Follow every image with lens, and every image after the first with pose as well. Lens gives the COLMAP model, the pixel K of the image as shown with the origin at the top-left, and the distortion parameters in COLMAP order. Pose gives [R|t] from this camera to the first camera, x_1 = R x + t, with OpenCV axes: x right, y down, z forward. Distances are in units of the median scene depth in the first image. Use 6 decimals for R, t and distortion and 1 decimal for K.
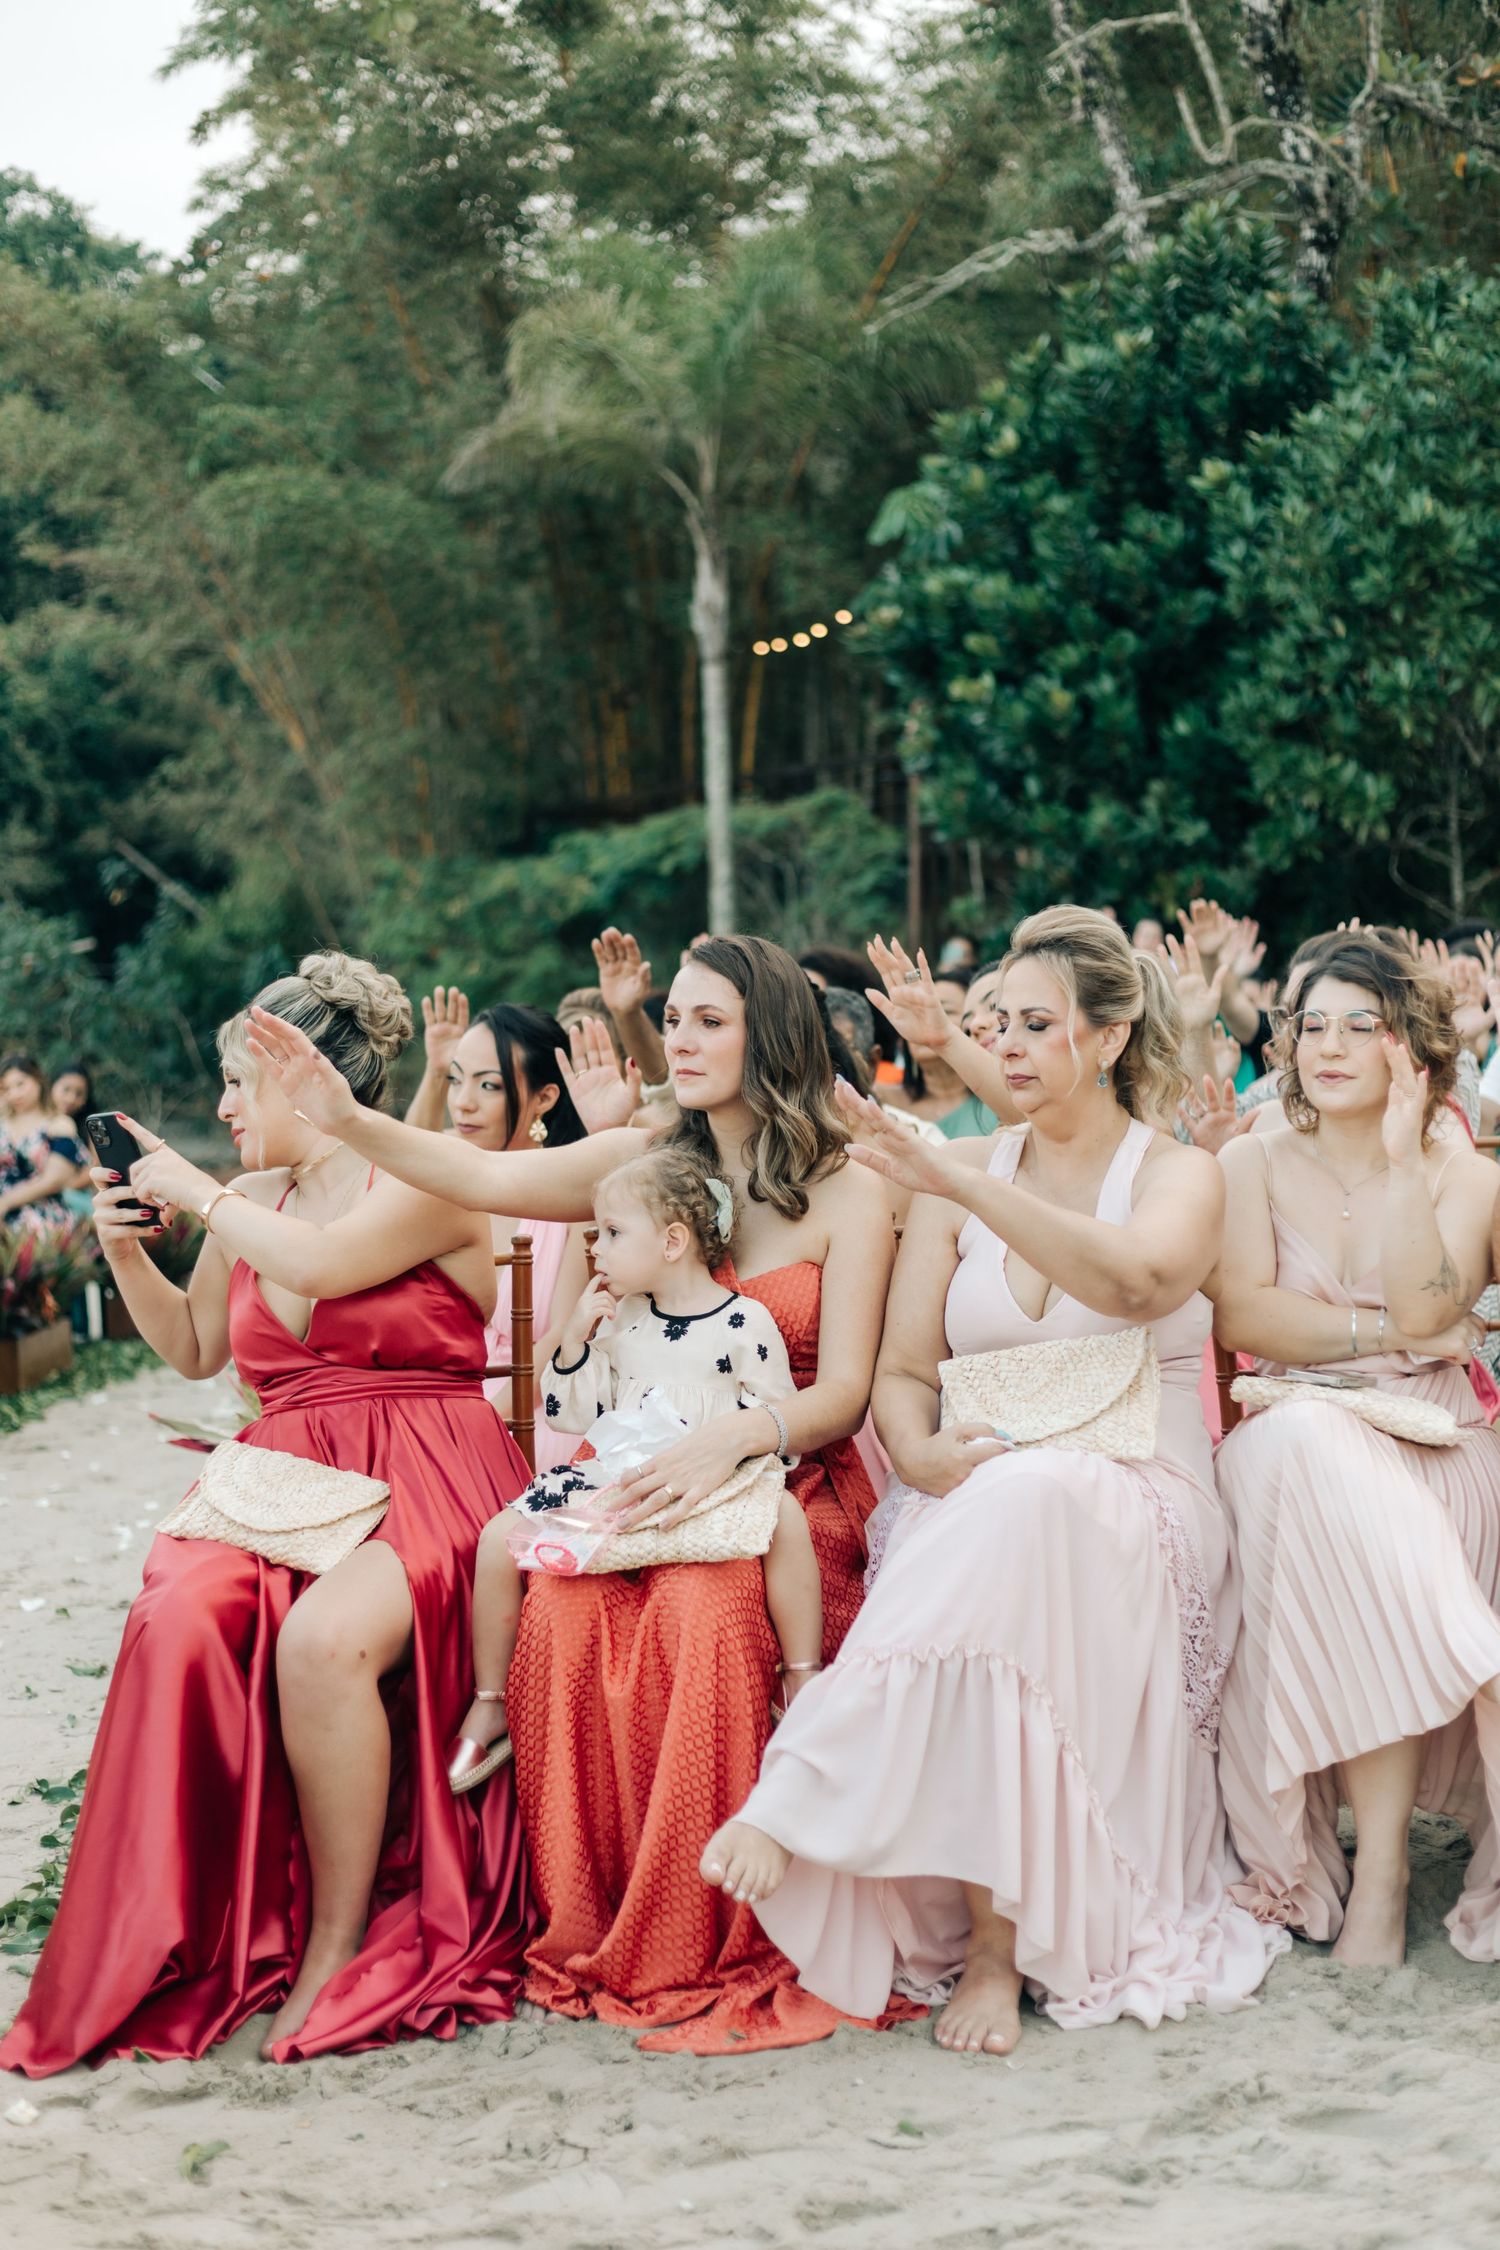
lens RADIAL K [[3199.1, 0, 748.2], [0, 3199.1, 1121.6], [0, 0, 1]] dist [0.002146, -0.037814]
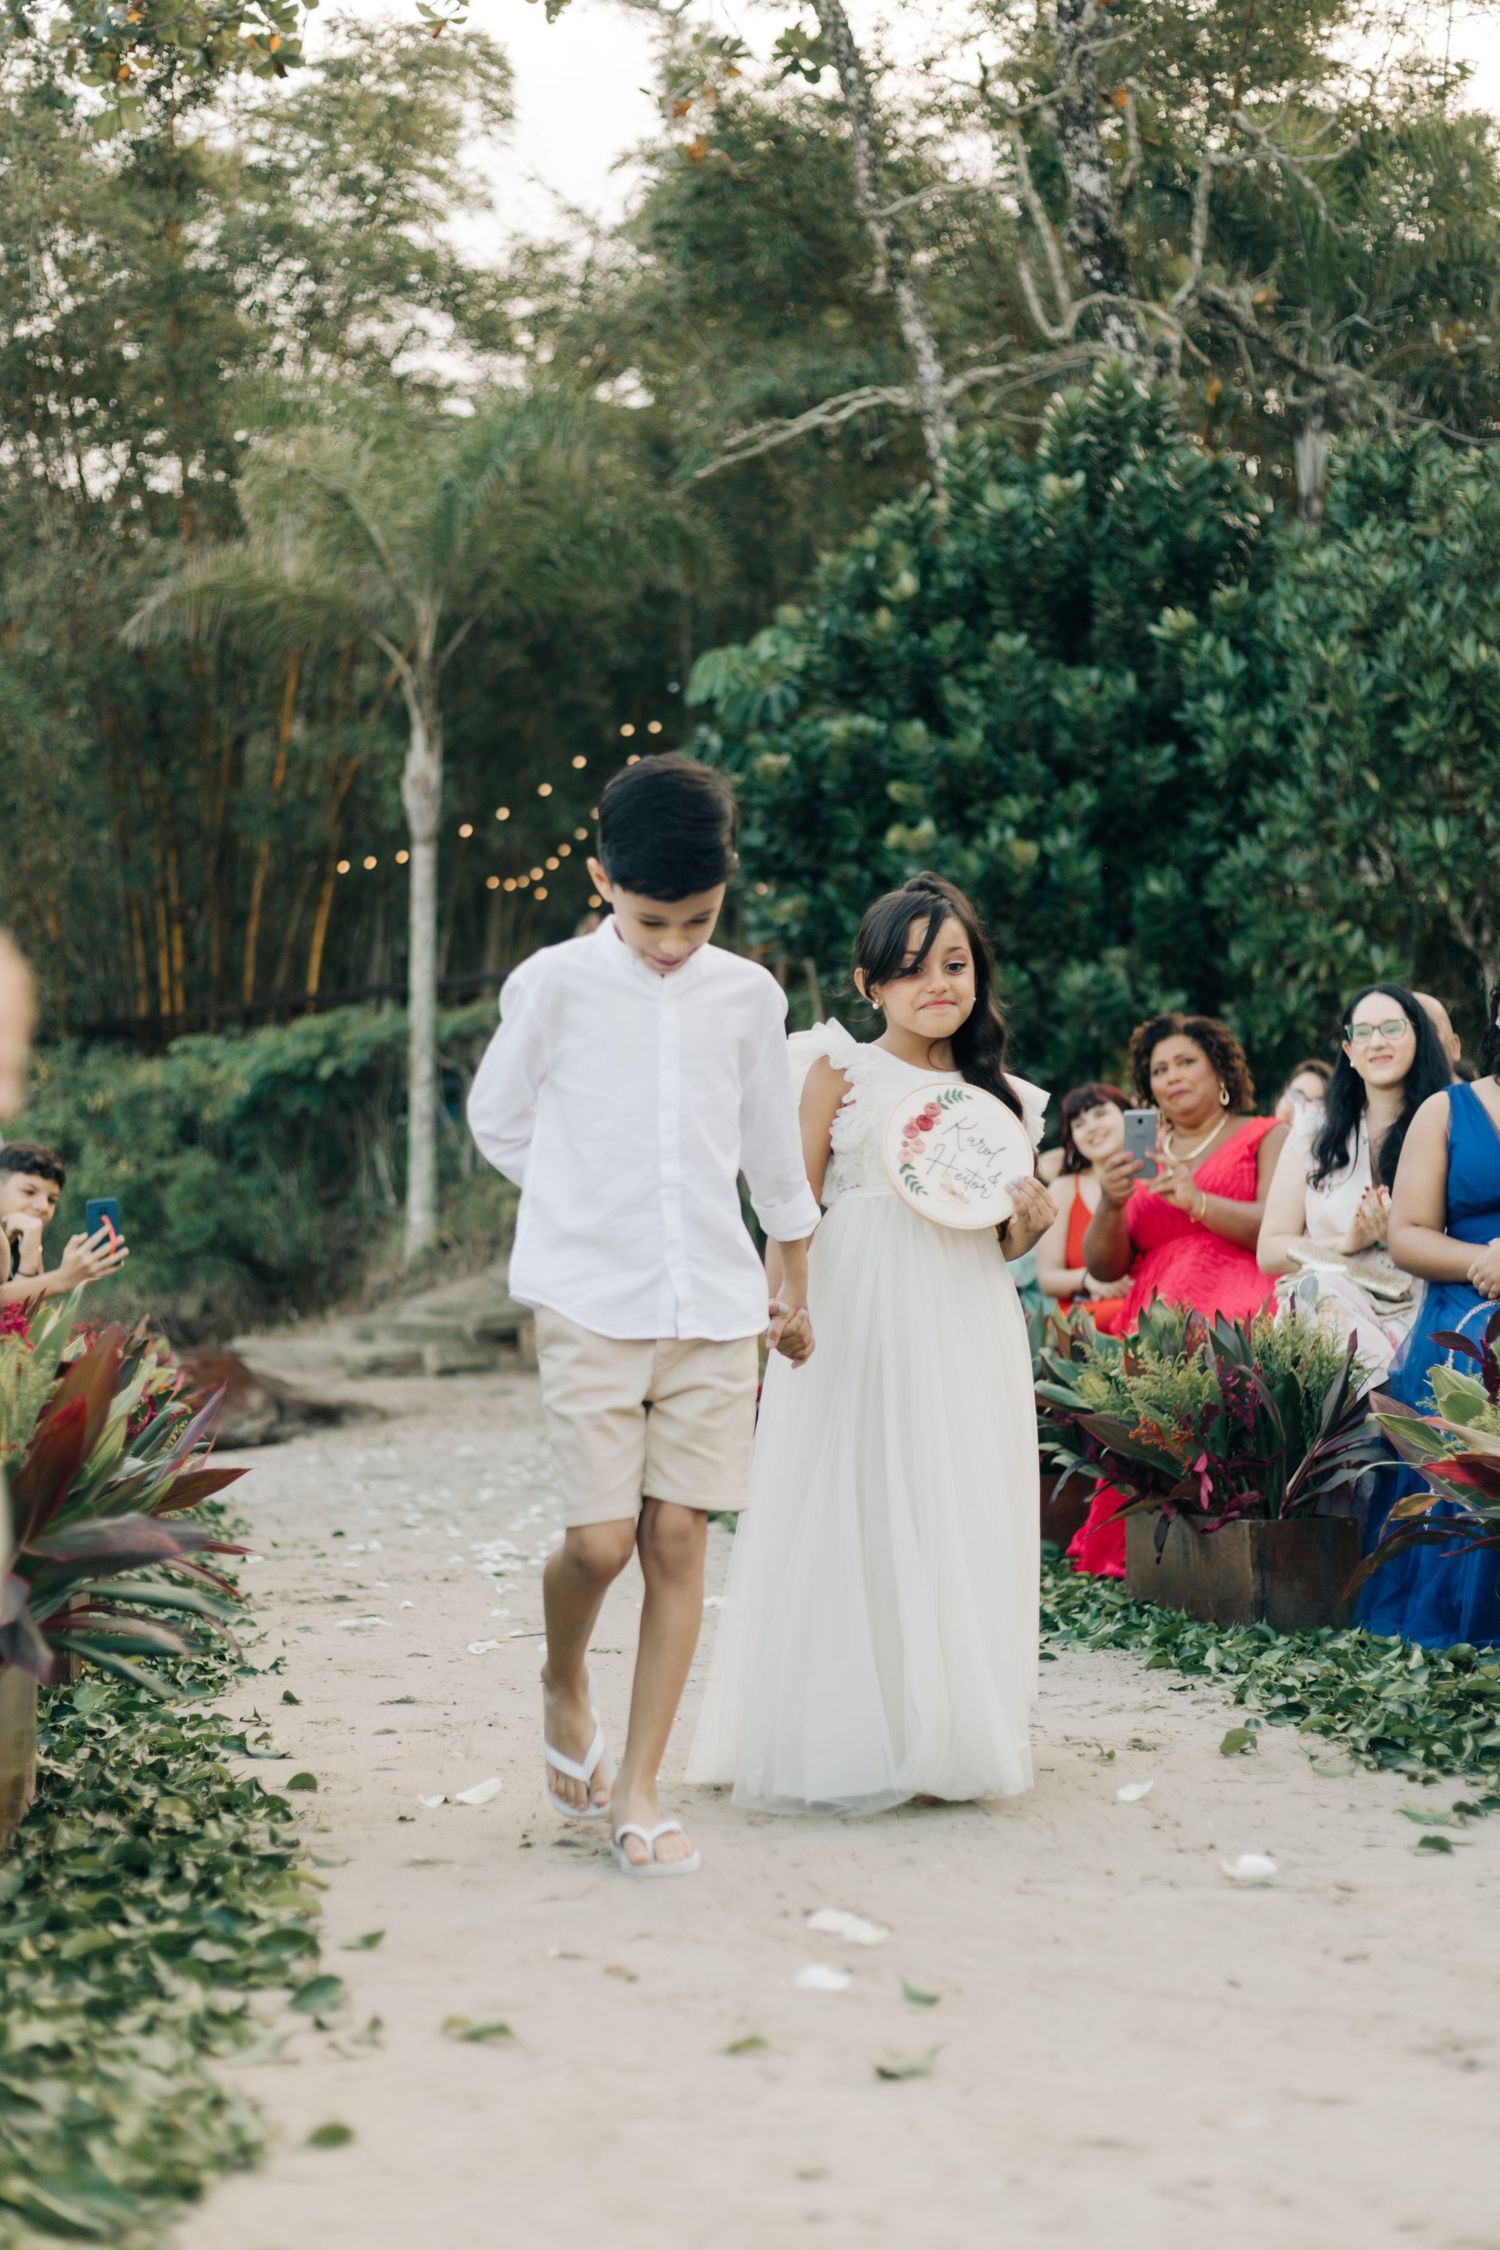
lens RADIAL K [[3199.1, 0, 748.2], [0, 3199.1, 1121.6], [0, 0, 1]] dist [0.002146, -0.037814]
pose [[0.975406, 0.050339, 0.214589, -0.162488], [-0.029264, 0.994529, -0.100281, 0.035889], [-0.218463, 0.091535, 0.971543, 0.141160]]
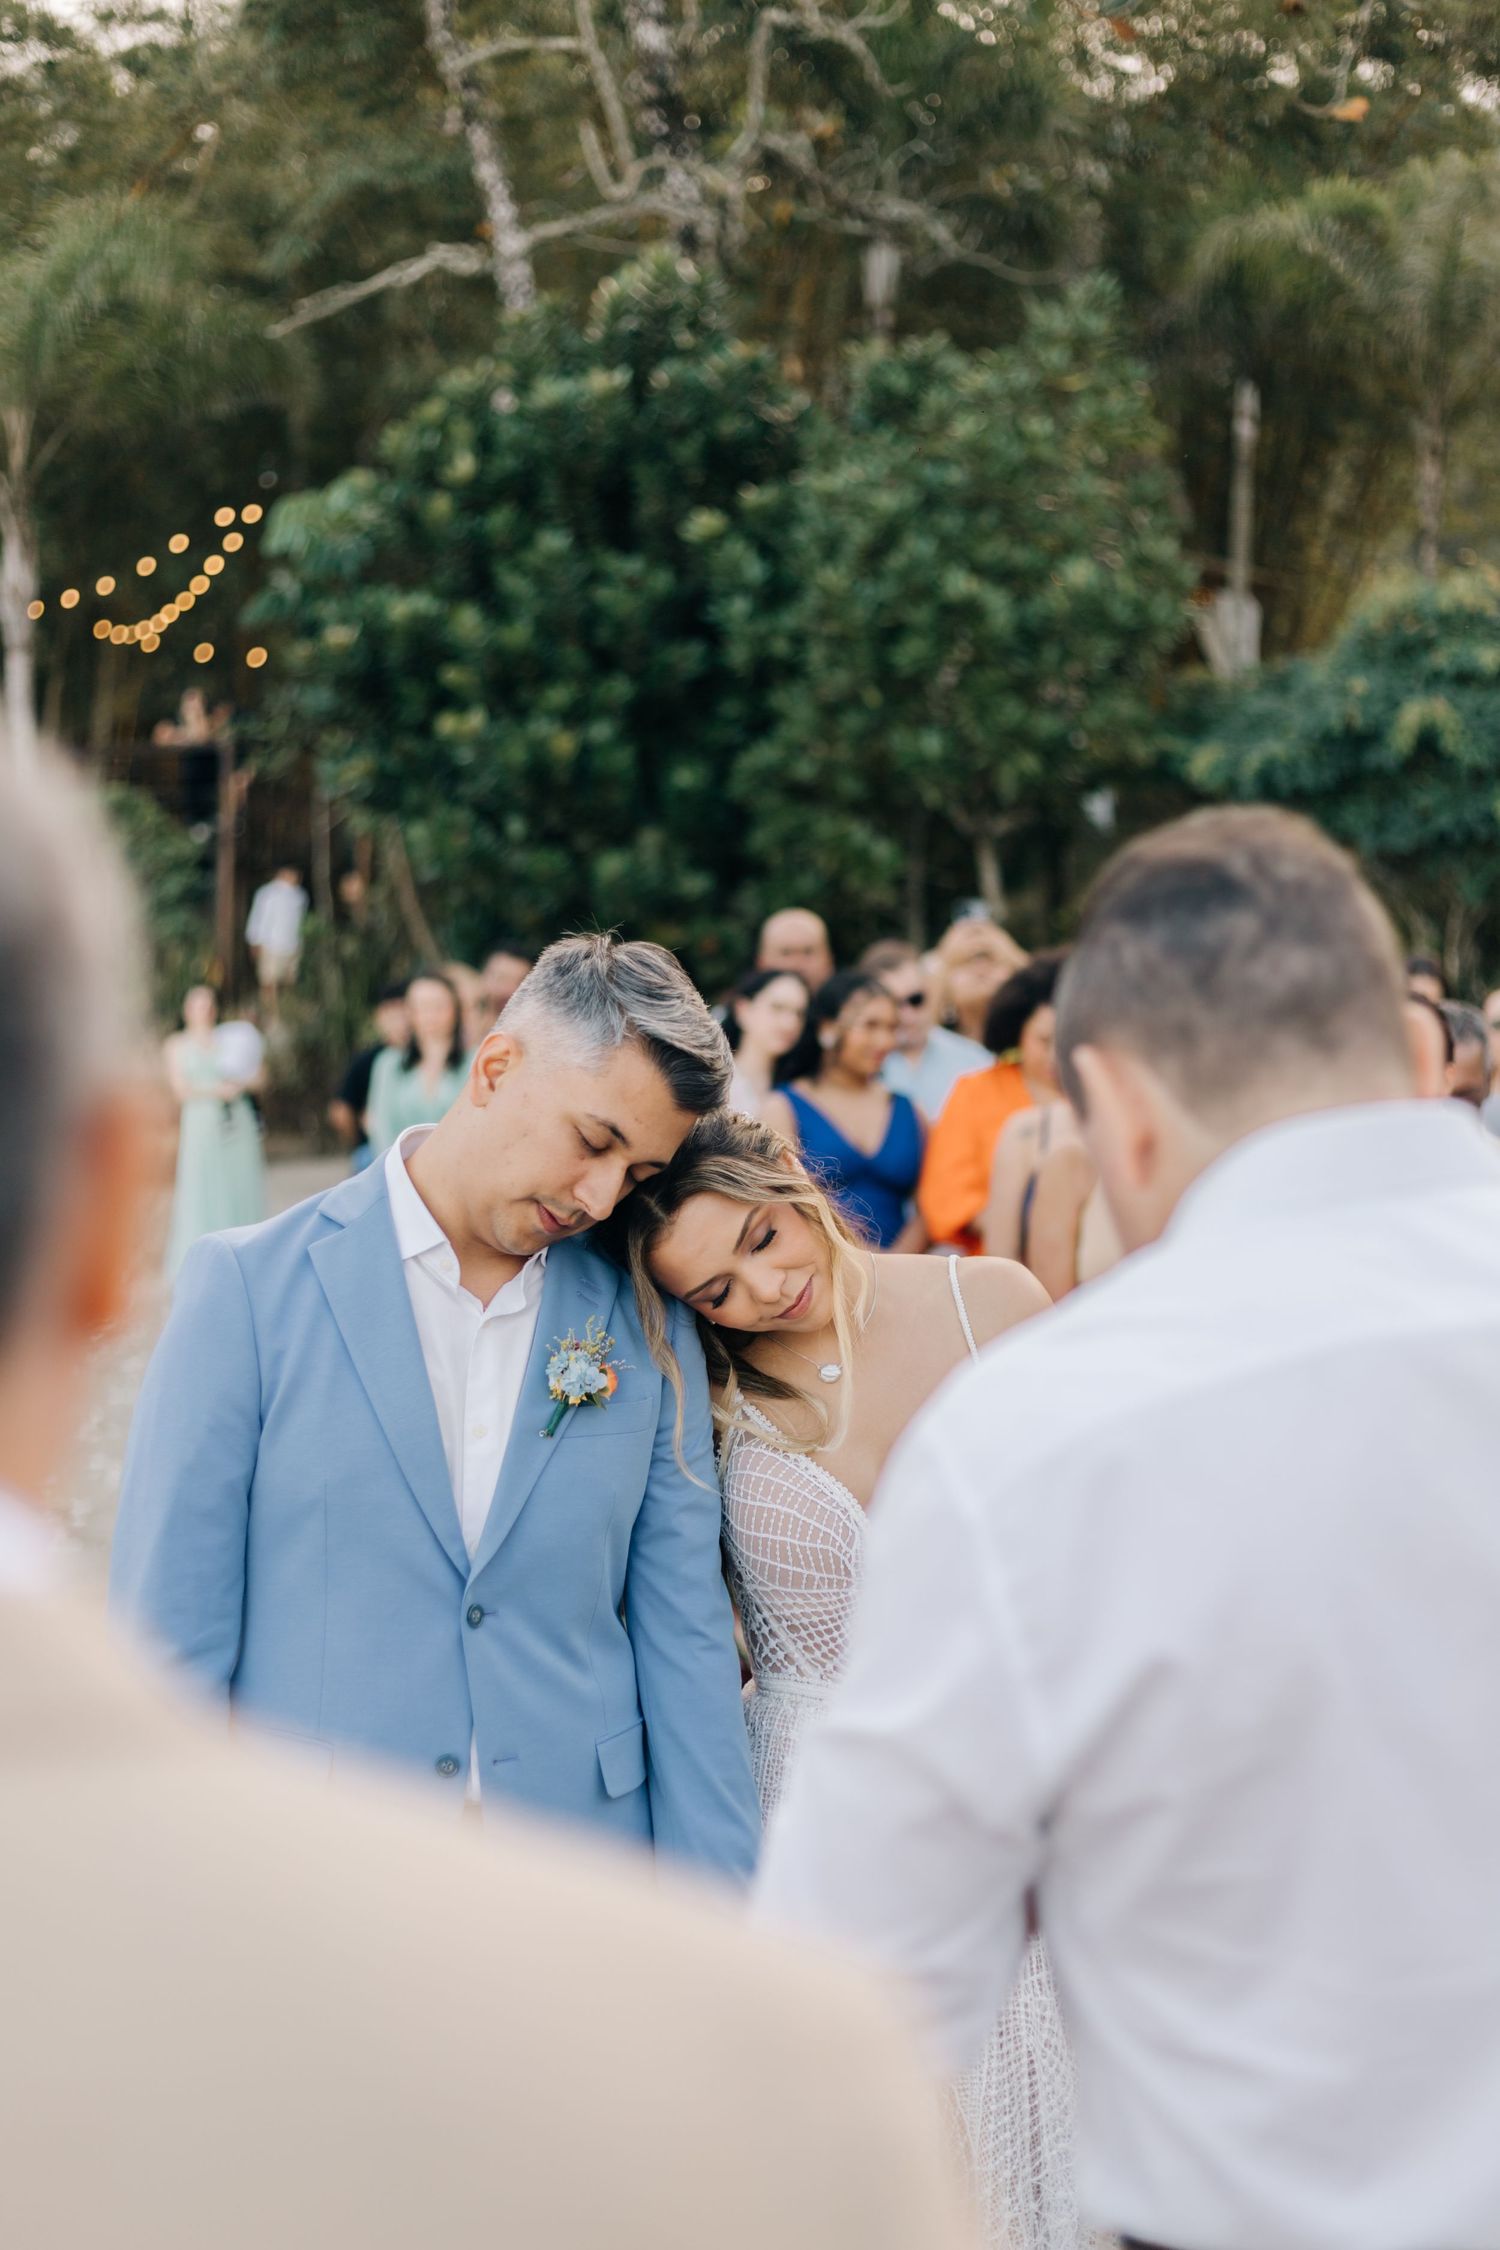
lens RADIAL K [[3199.1, 0, 748.2], [0, 3199.1, 1121.6], [0, 0, 1]] dist [0.002146, -0.037814]
pose [[0.945882, 0.018907, 0.323959, -0.160336], [-0.022179, 0.999733, 0.006411, -0.021935], [-0.323752, -0.013249, 0.946049, 0.044557]]
